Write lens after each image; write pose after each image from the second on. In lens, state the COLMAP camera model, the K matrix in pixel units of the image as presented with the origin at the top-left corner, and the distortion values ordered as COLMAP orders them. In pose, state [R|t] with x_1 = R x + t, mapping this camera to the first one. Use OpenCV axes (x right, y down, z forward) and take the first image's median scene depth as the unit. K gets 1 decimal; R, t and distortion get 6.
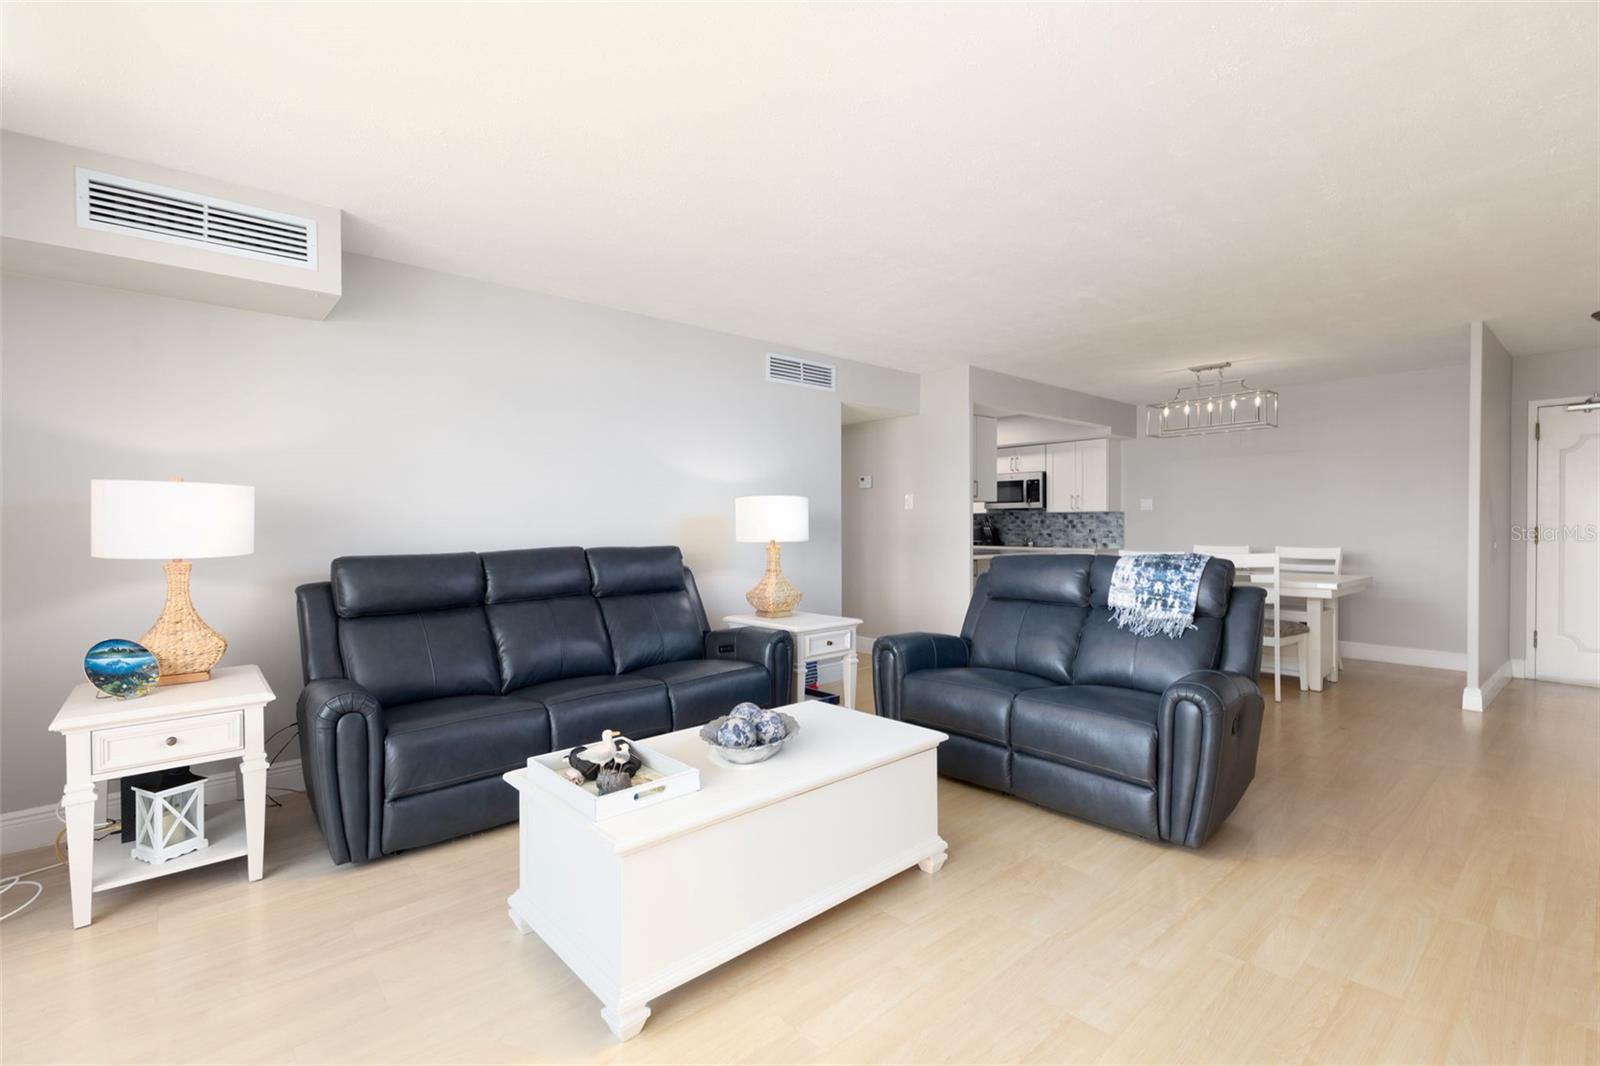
lens RADIAL K [[724.9, 0, 798.7], [0, 724.9, 522.9], [0, 0, 1]] dist [0.007498, -0.001633]
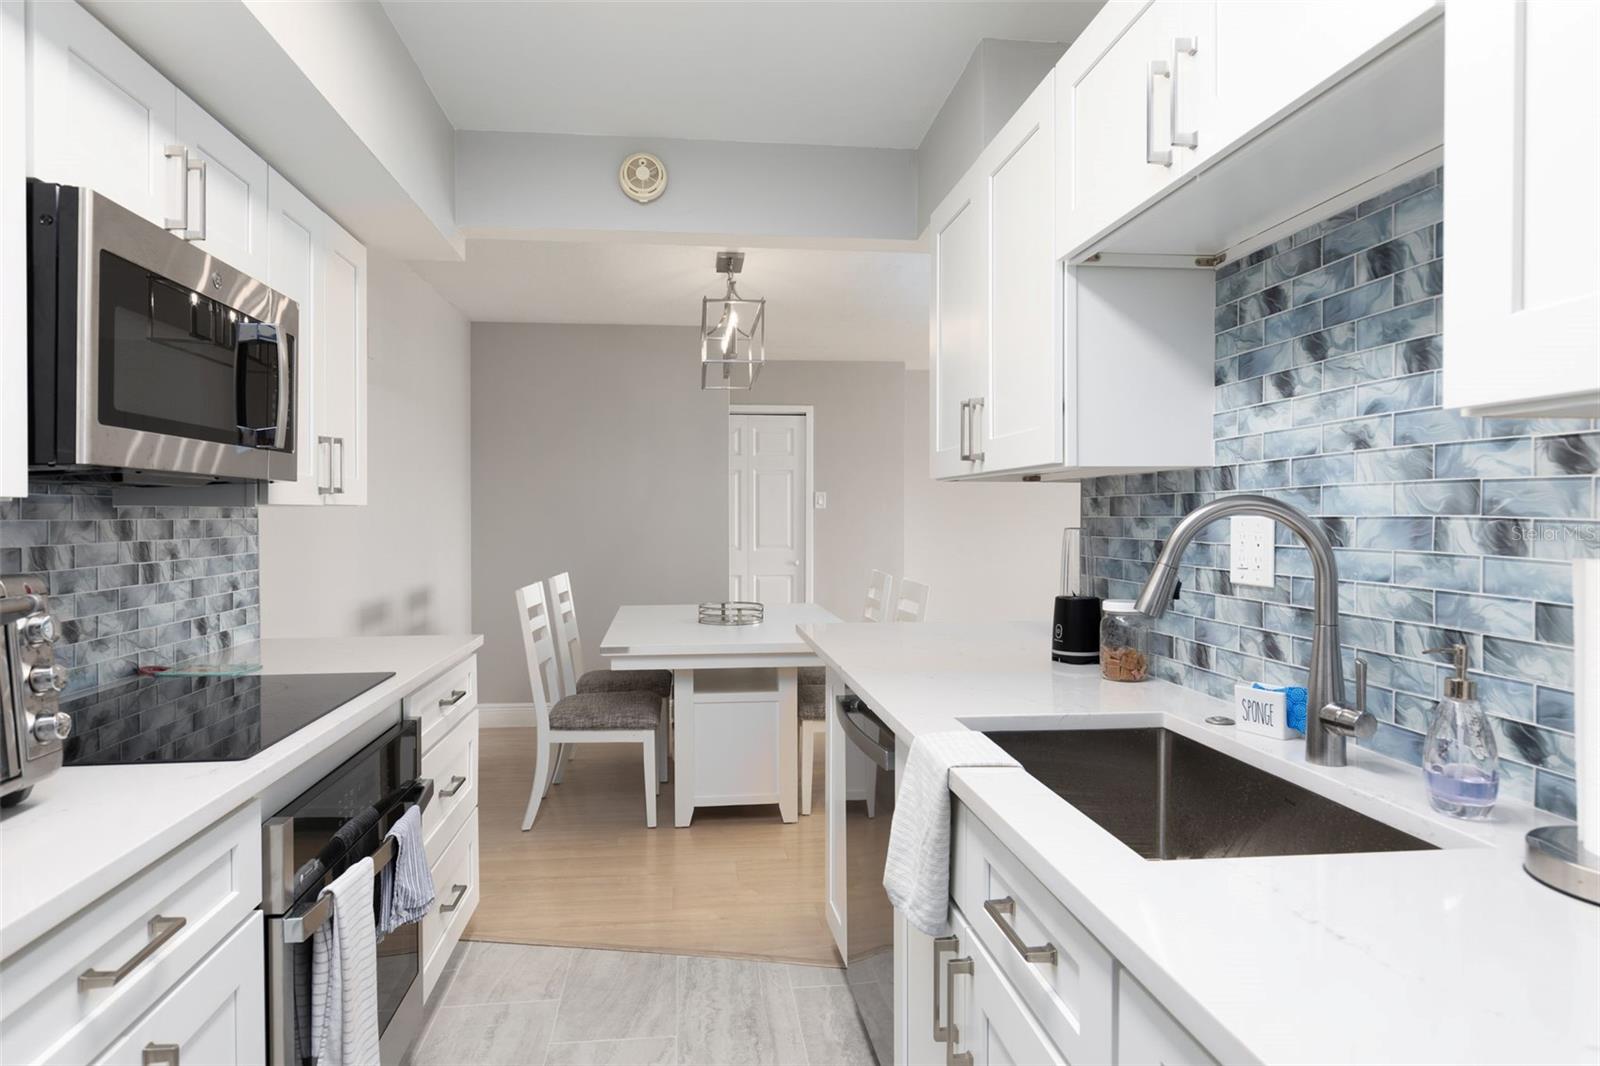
lens RADIAL K [[940.8, 0, 793.3], [0, 940.8, 520.8], [0, 0, 1]] dist [-0.003299, -0.000795]
pose [[-0.821392, -0.000613, 0.570364, 0.074642], [0.003057, 0.999980, 0.005477, -0.011549], [-0.570356, 0.006242, -0.821374, 1.155618]]
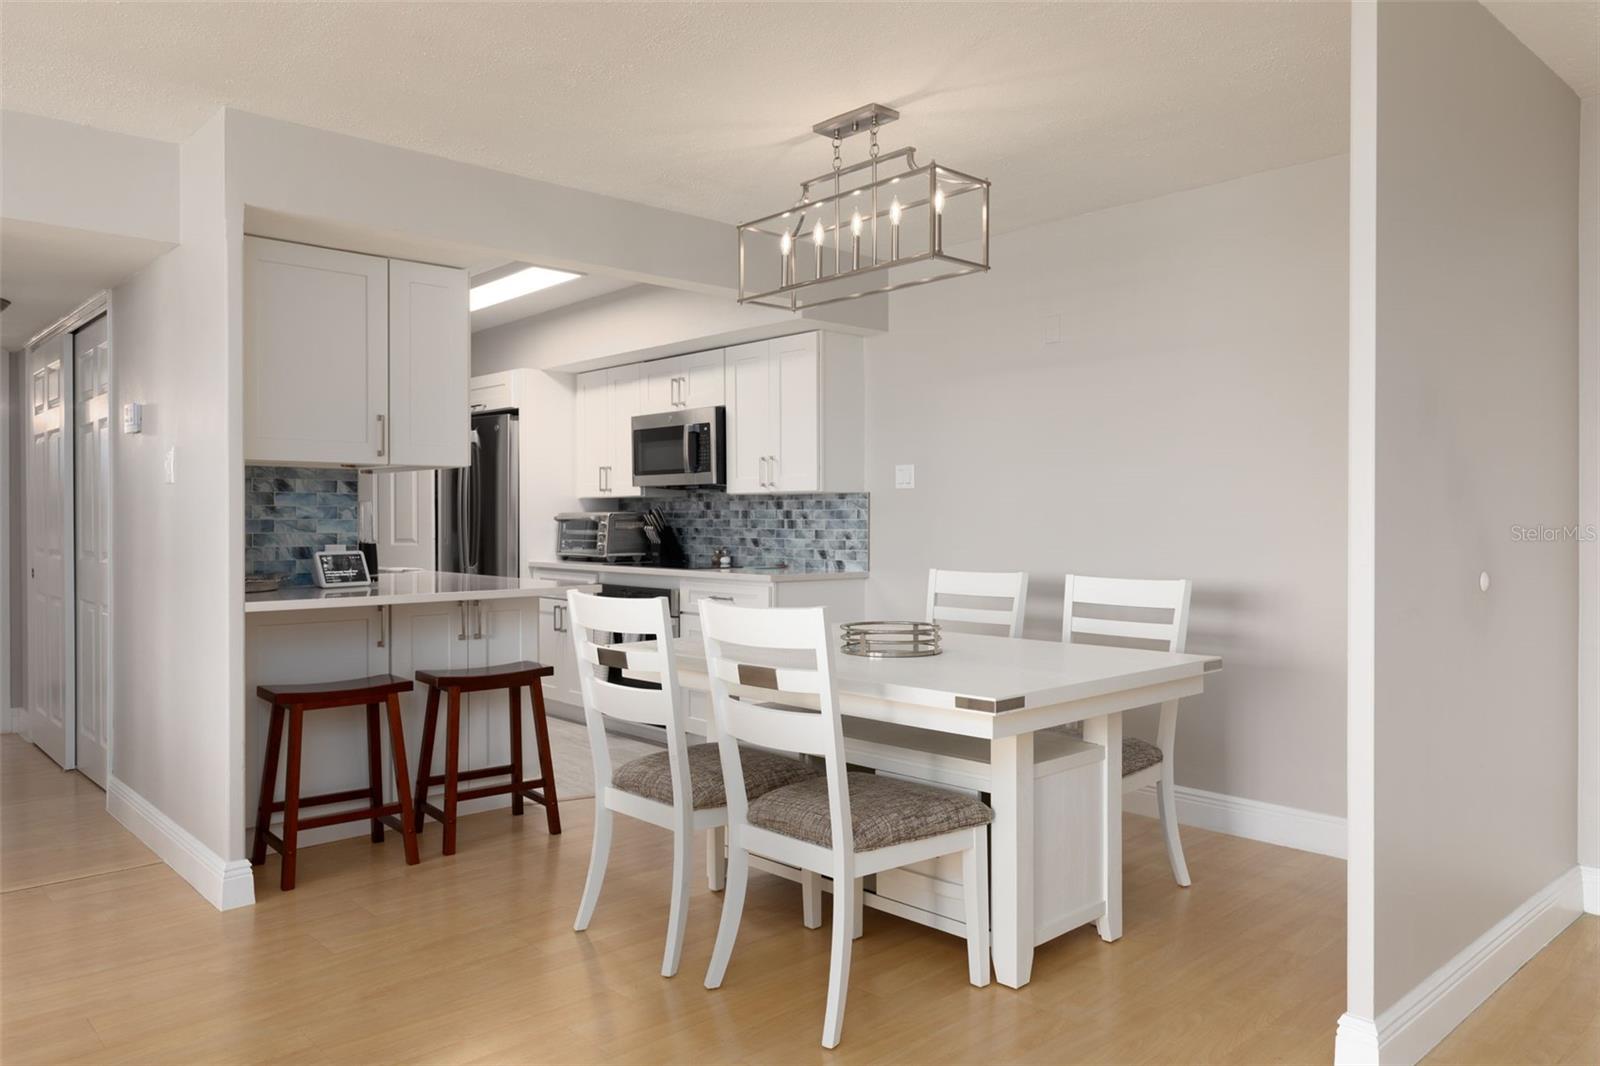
lens RADIAL K [[1101.7, 0, 805.4], [0, 1101.7, 525.4], [0, 0, 1]] dist [-0.011371, 0.000362]
pose [[0.999630, 0.001944, 0.027134, 0.381209], [-0.002154, 0.999968, 0.007704, 0.000067], [-0.027118, -0.007760, 0.999602, 0.295479]]
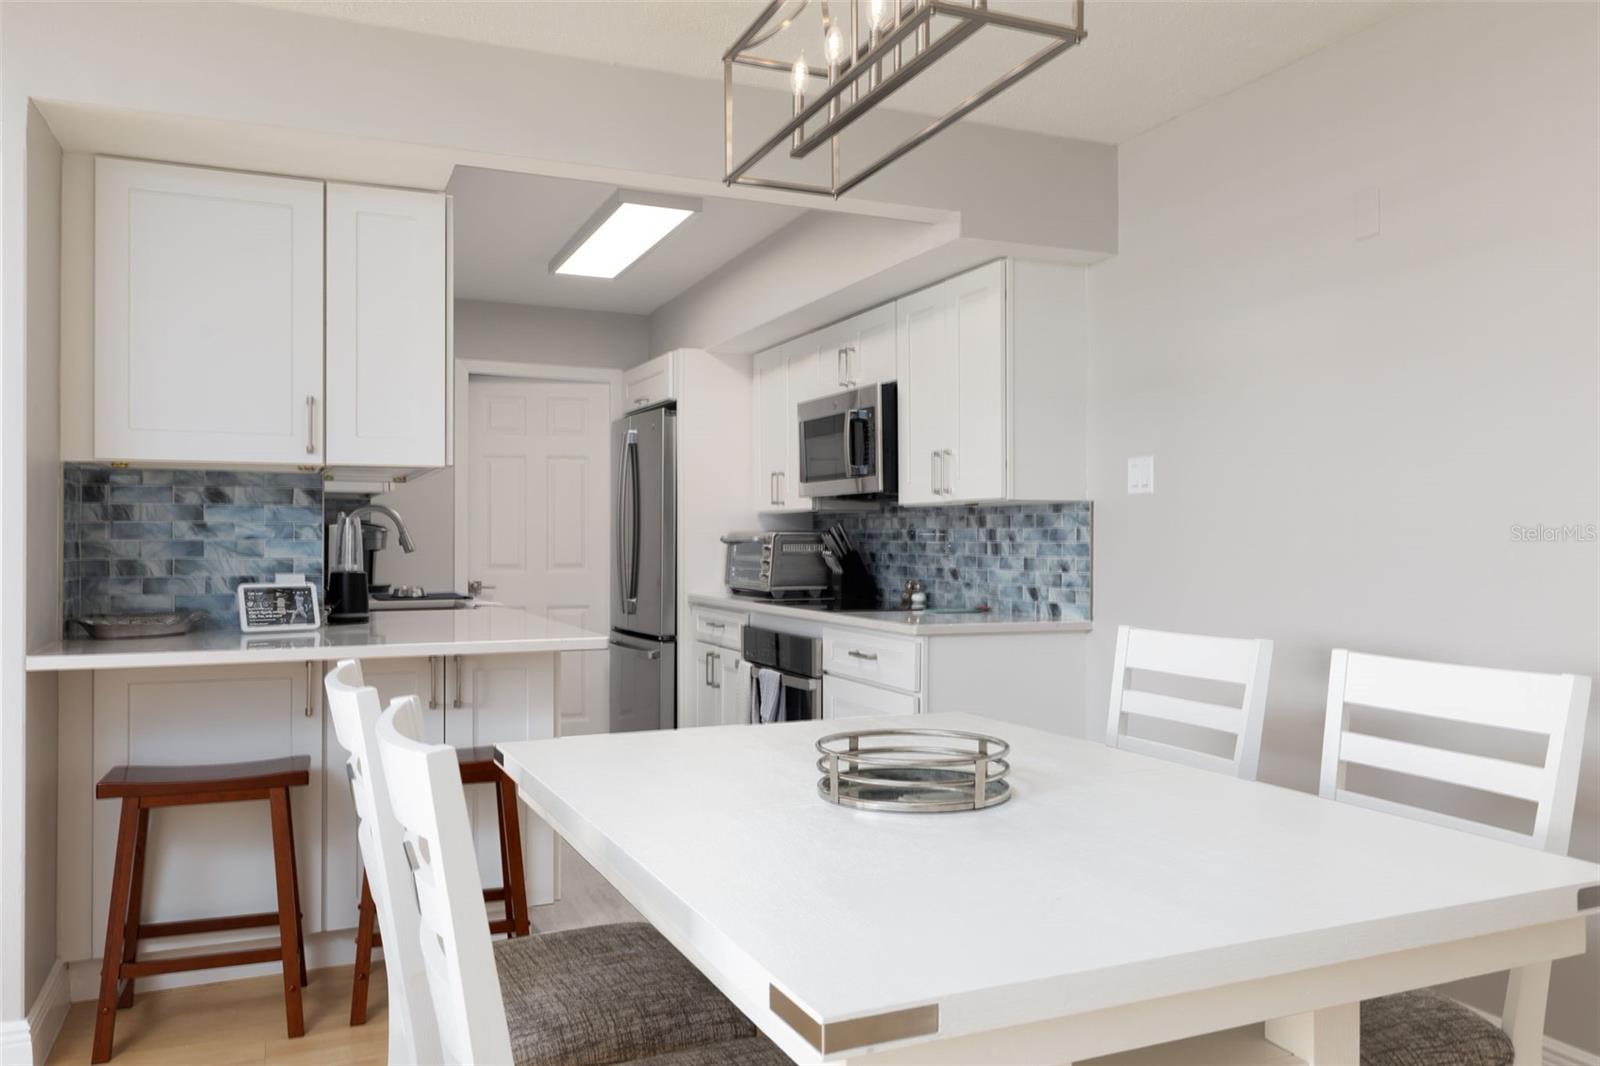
lens RADIAL K [[1201.7, 0, 793.6], [0, 1201.7, 533.5], [0, 0, 1]] dist [0.007720, -0.022564]
pose [[0.949751, 0.002688, -0.312994, 0.477506], [-0.003826, 0.999988, -0.003022, -0.000088], [0.312982, 0.004068, 0.949750, 0.475081]]
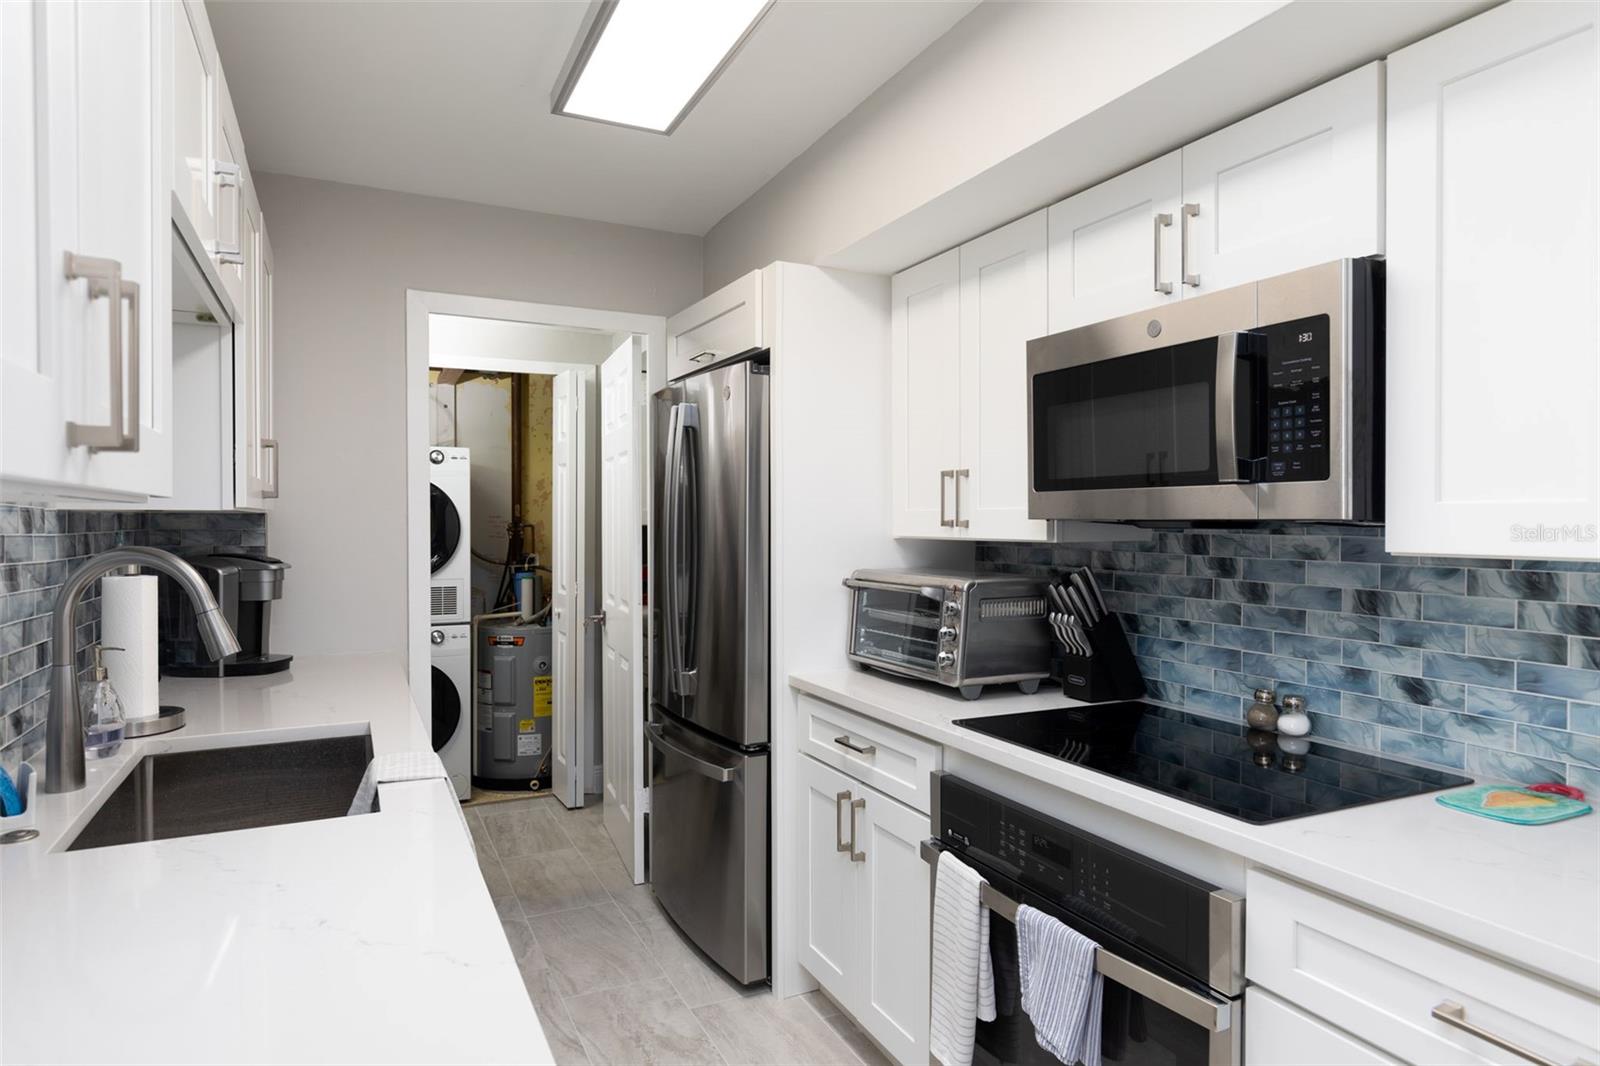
lens RADIAL K [[940.8, 0, 796.7], [0, 940.8, 535.7], [0, 0, 1]] dist [-0.003299, -0.000795]
pose [[0.960548, 0.008246, -0.277992, 0.289623], [-0.003176, 0.999820, 0.018680, -0.021487], [0.278096, -0.017060, 0.960402, 0.813811]]
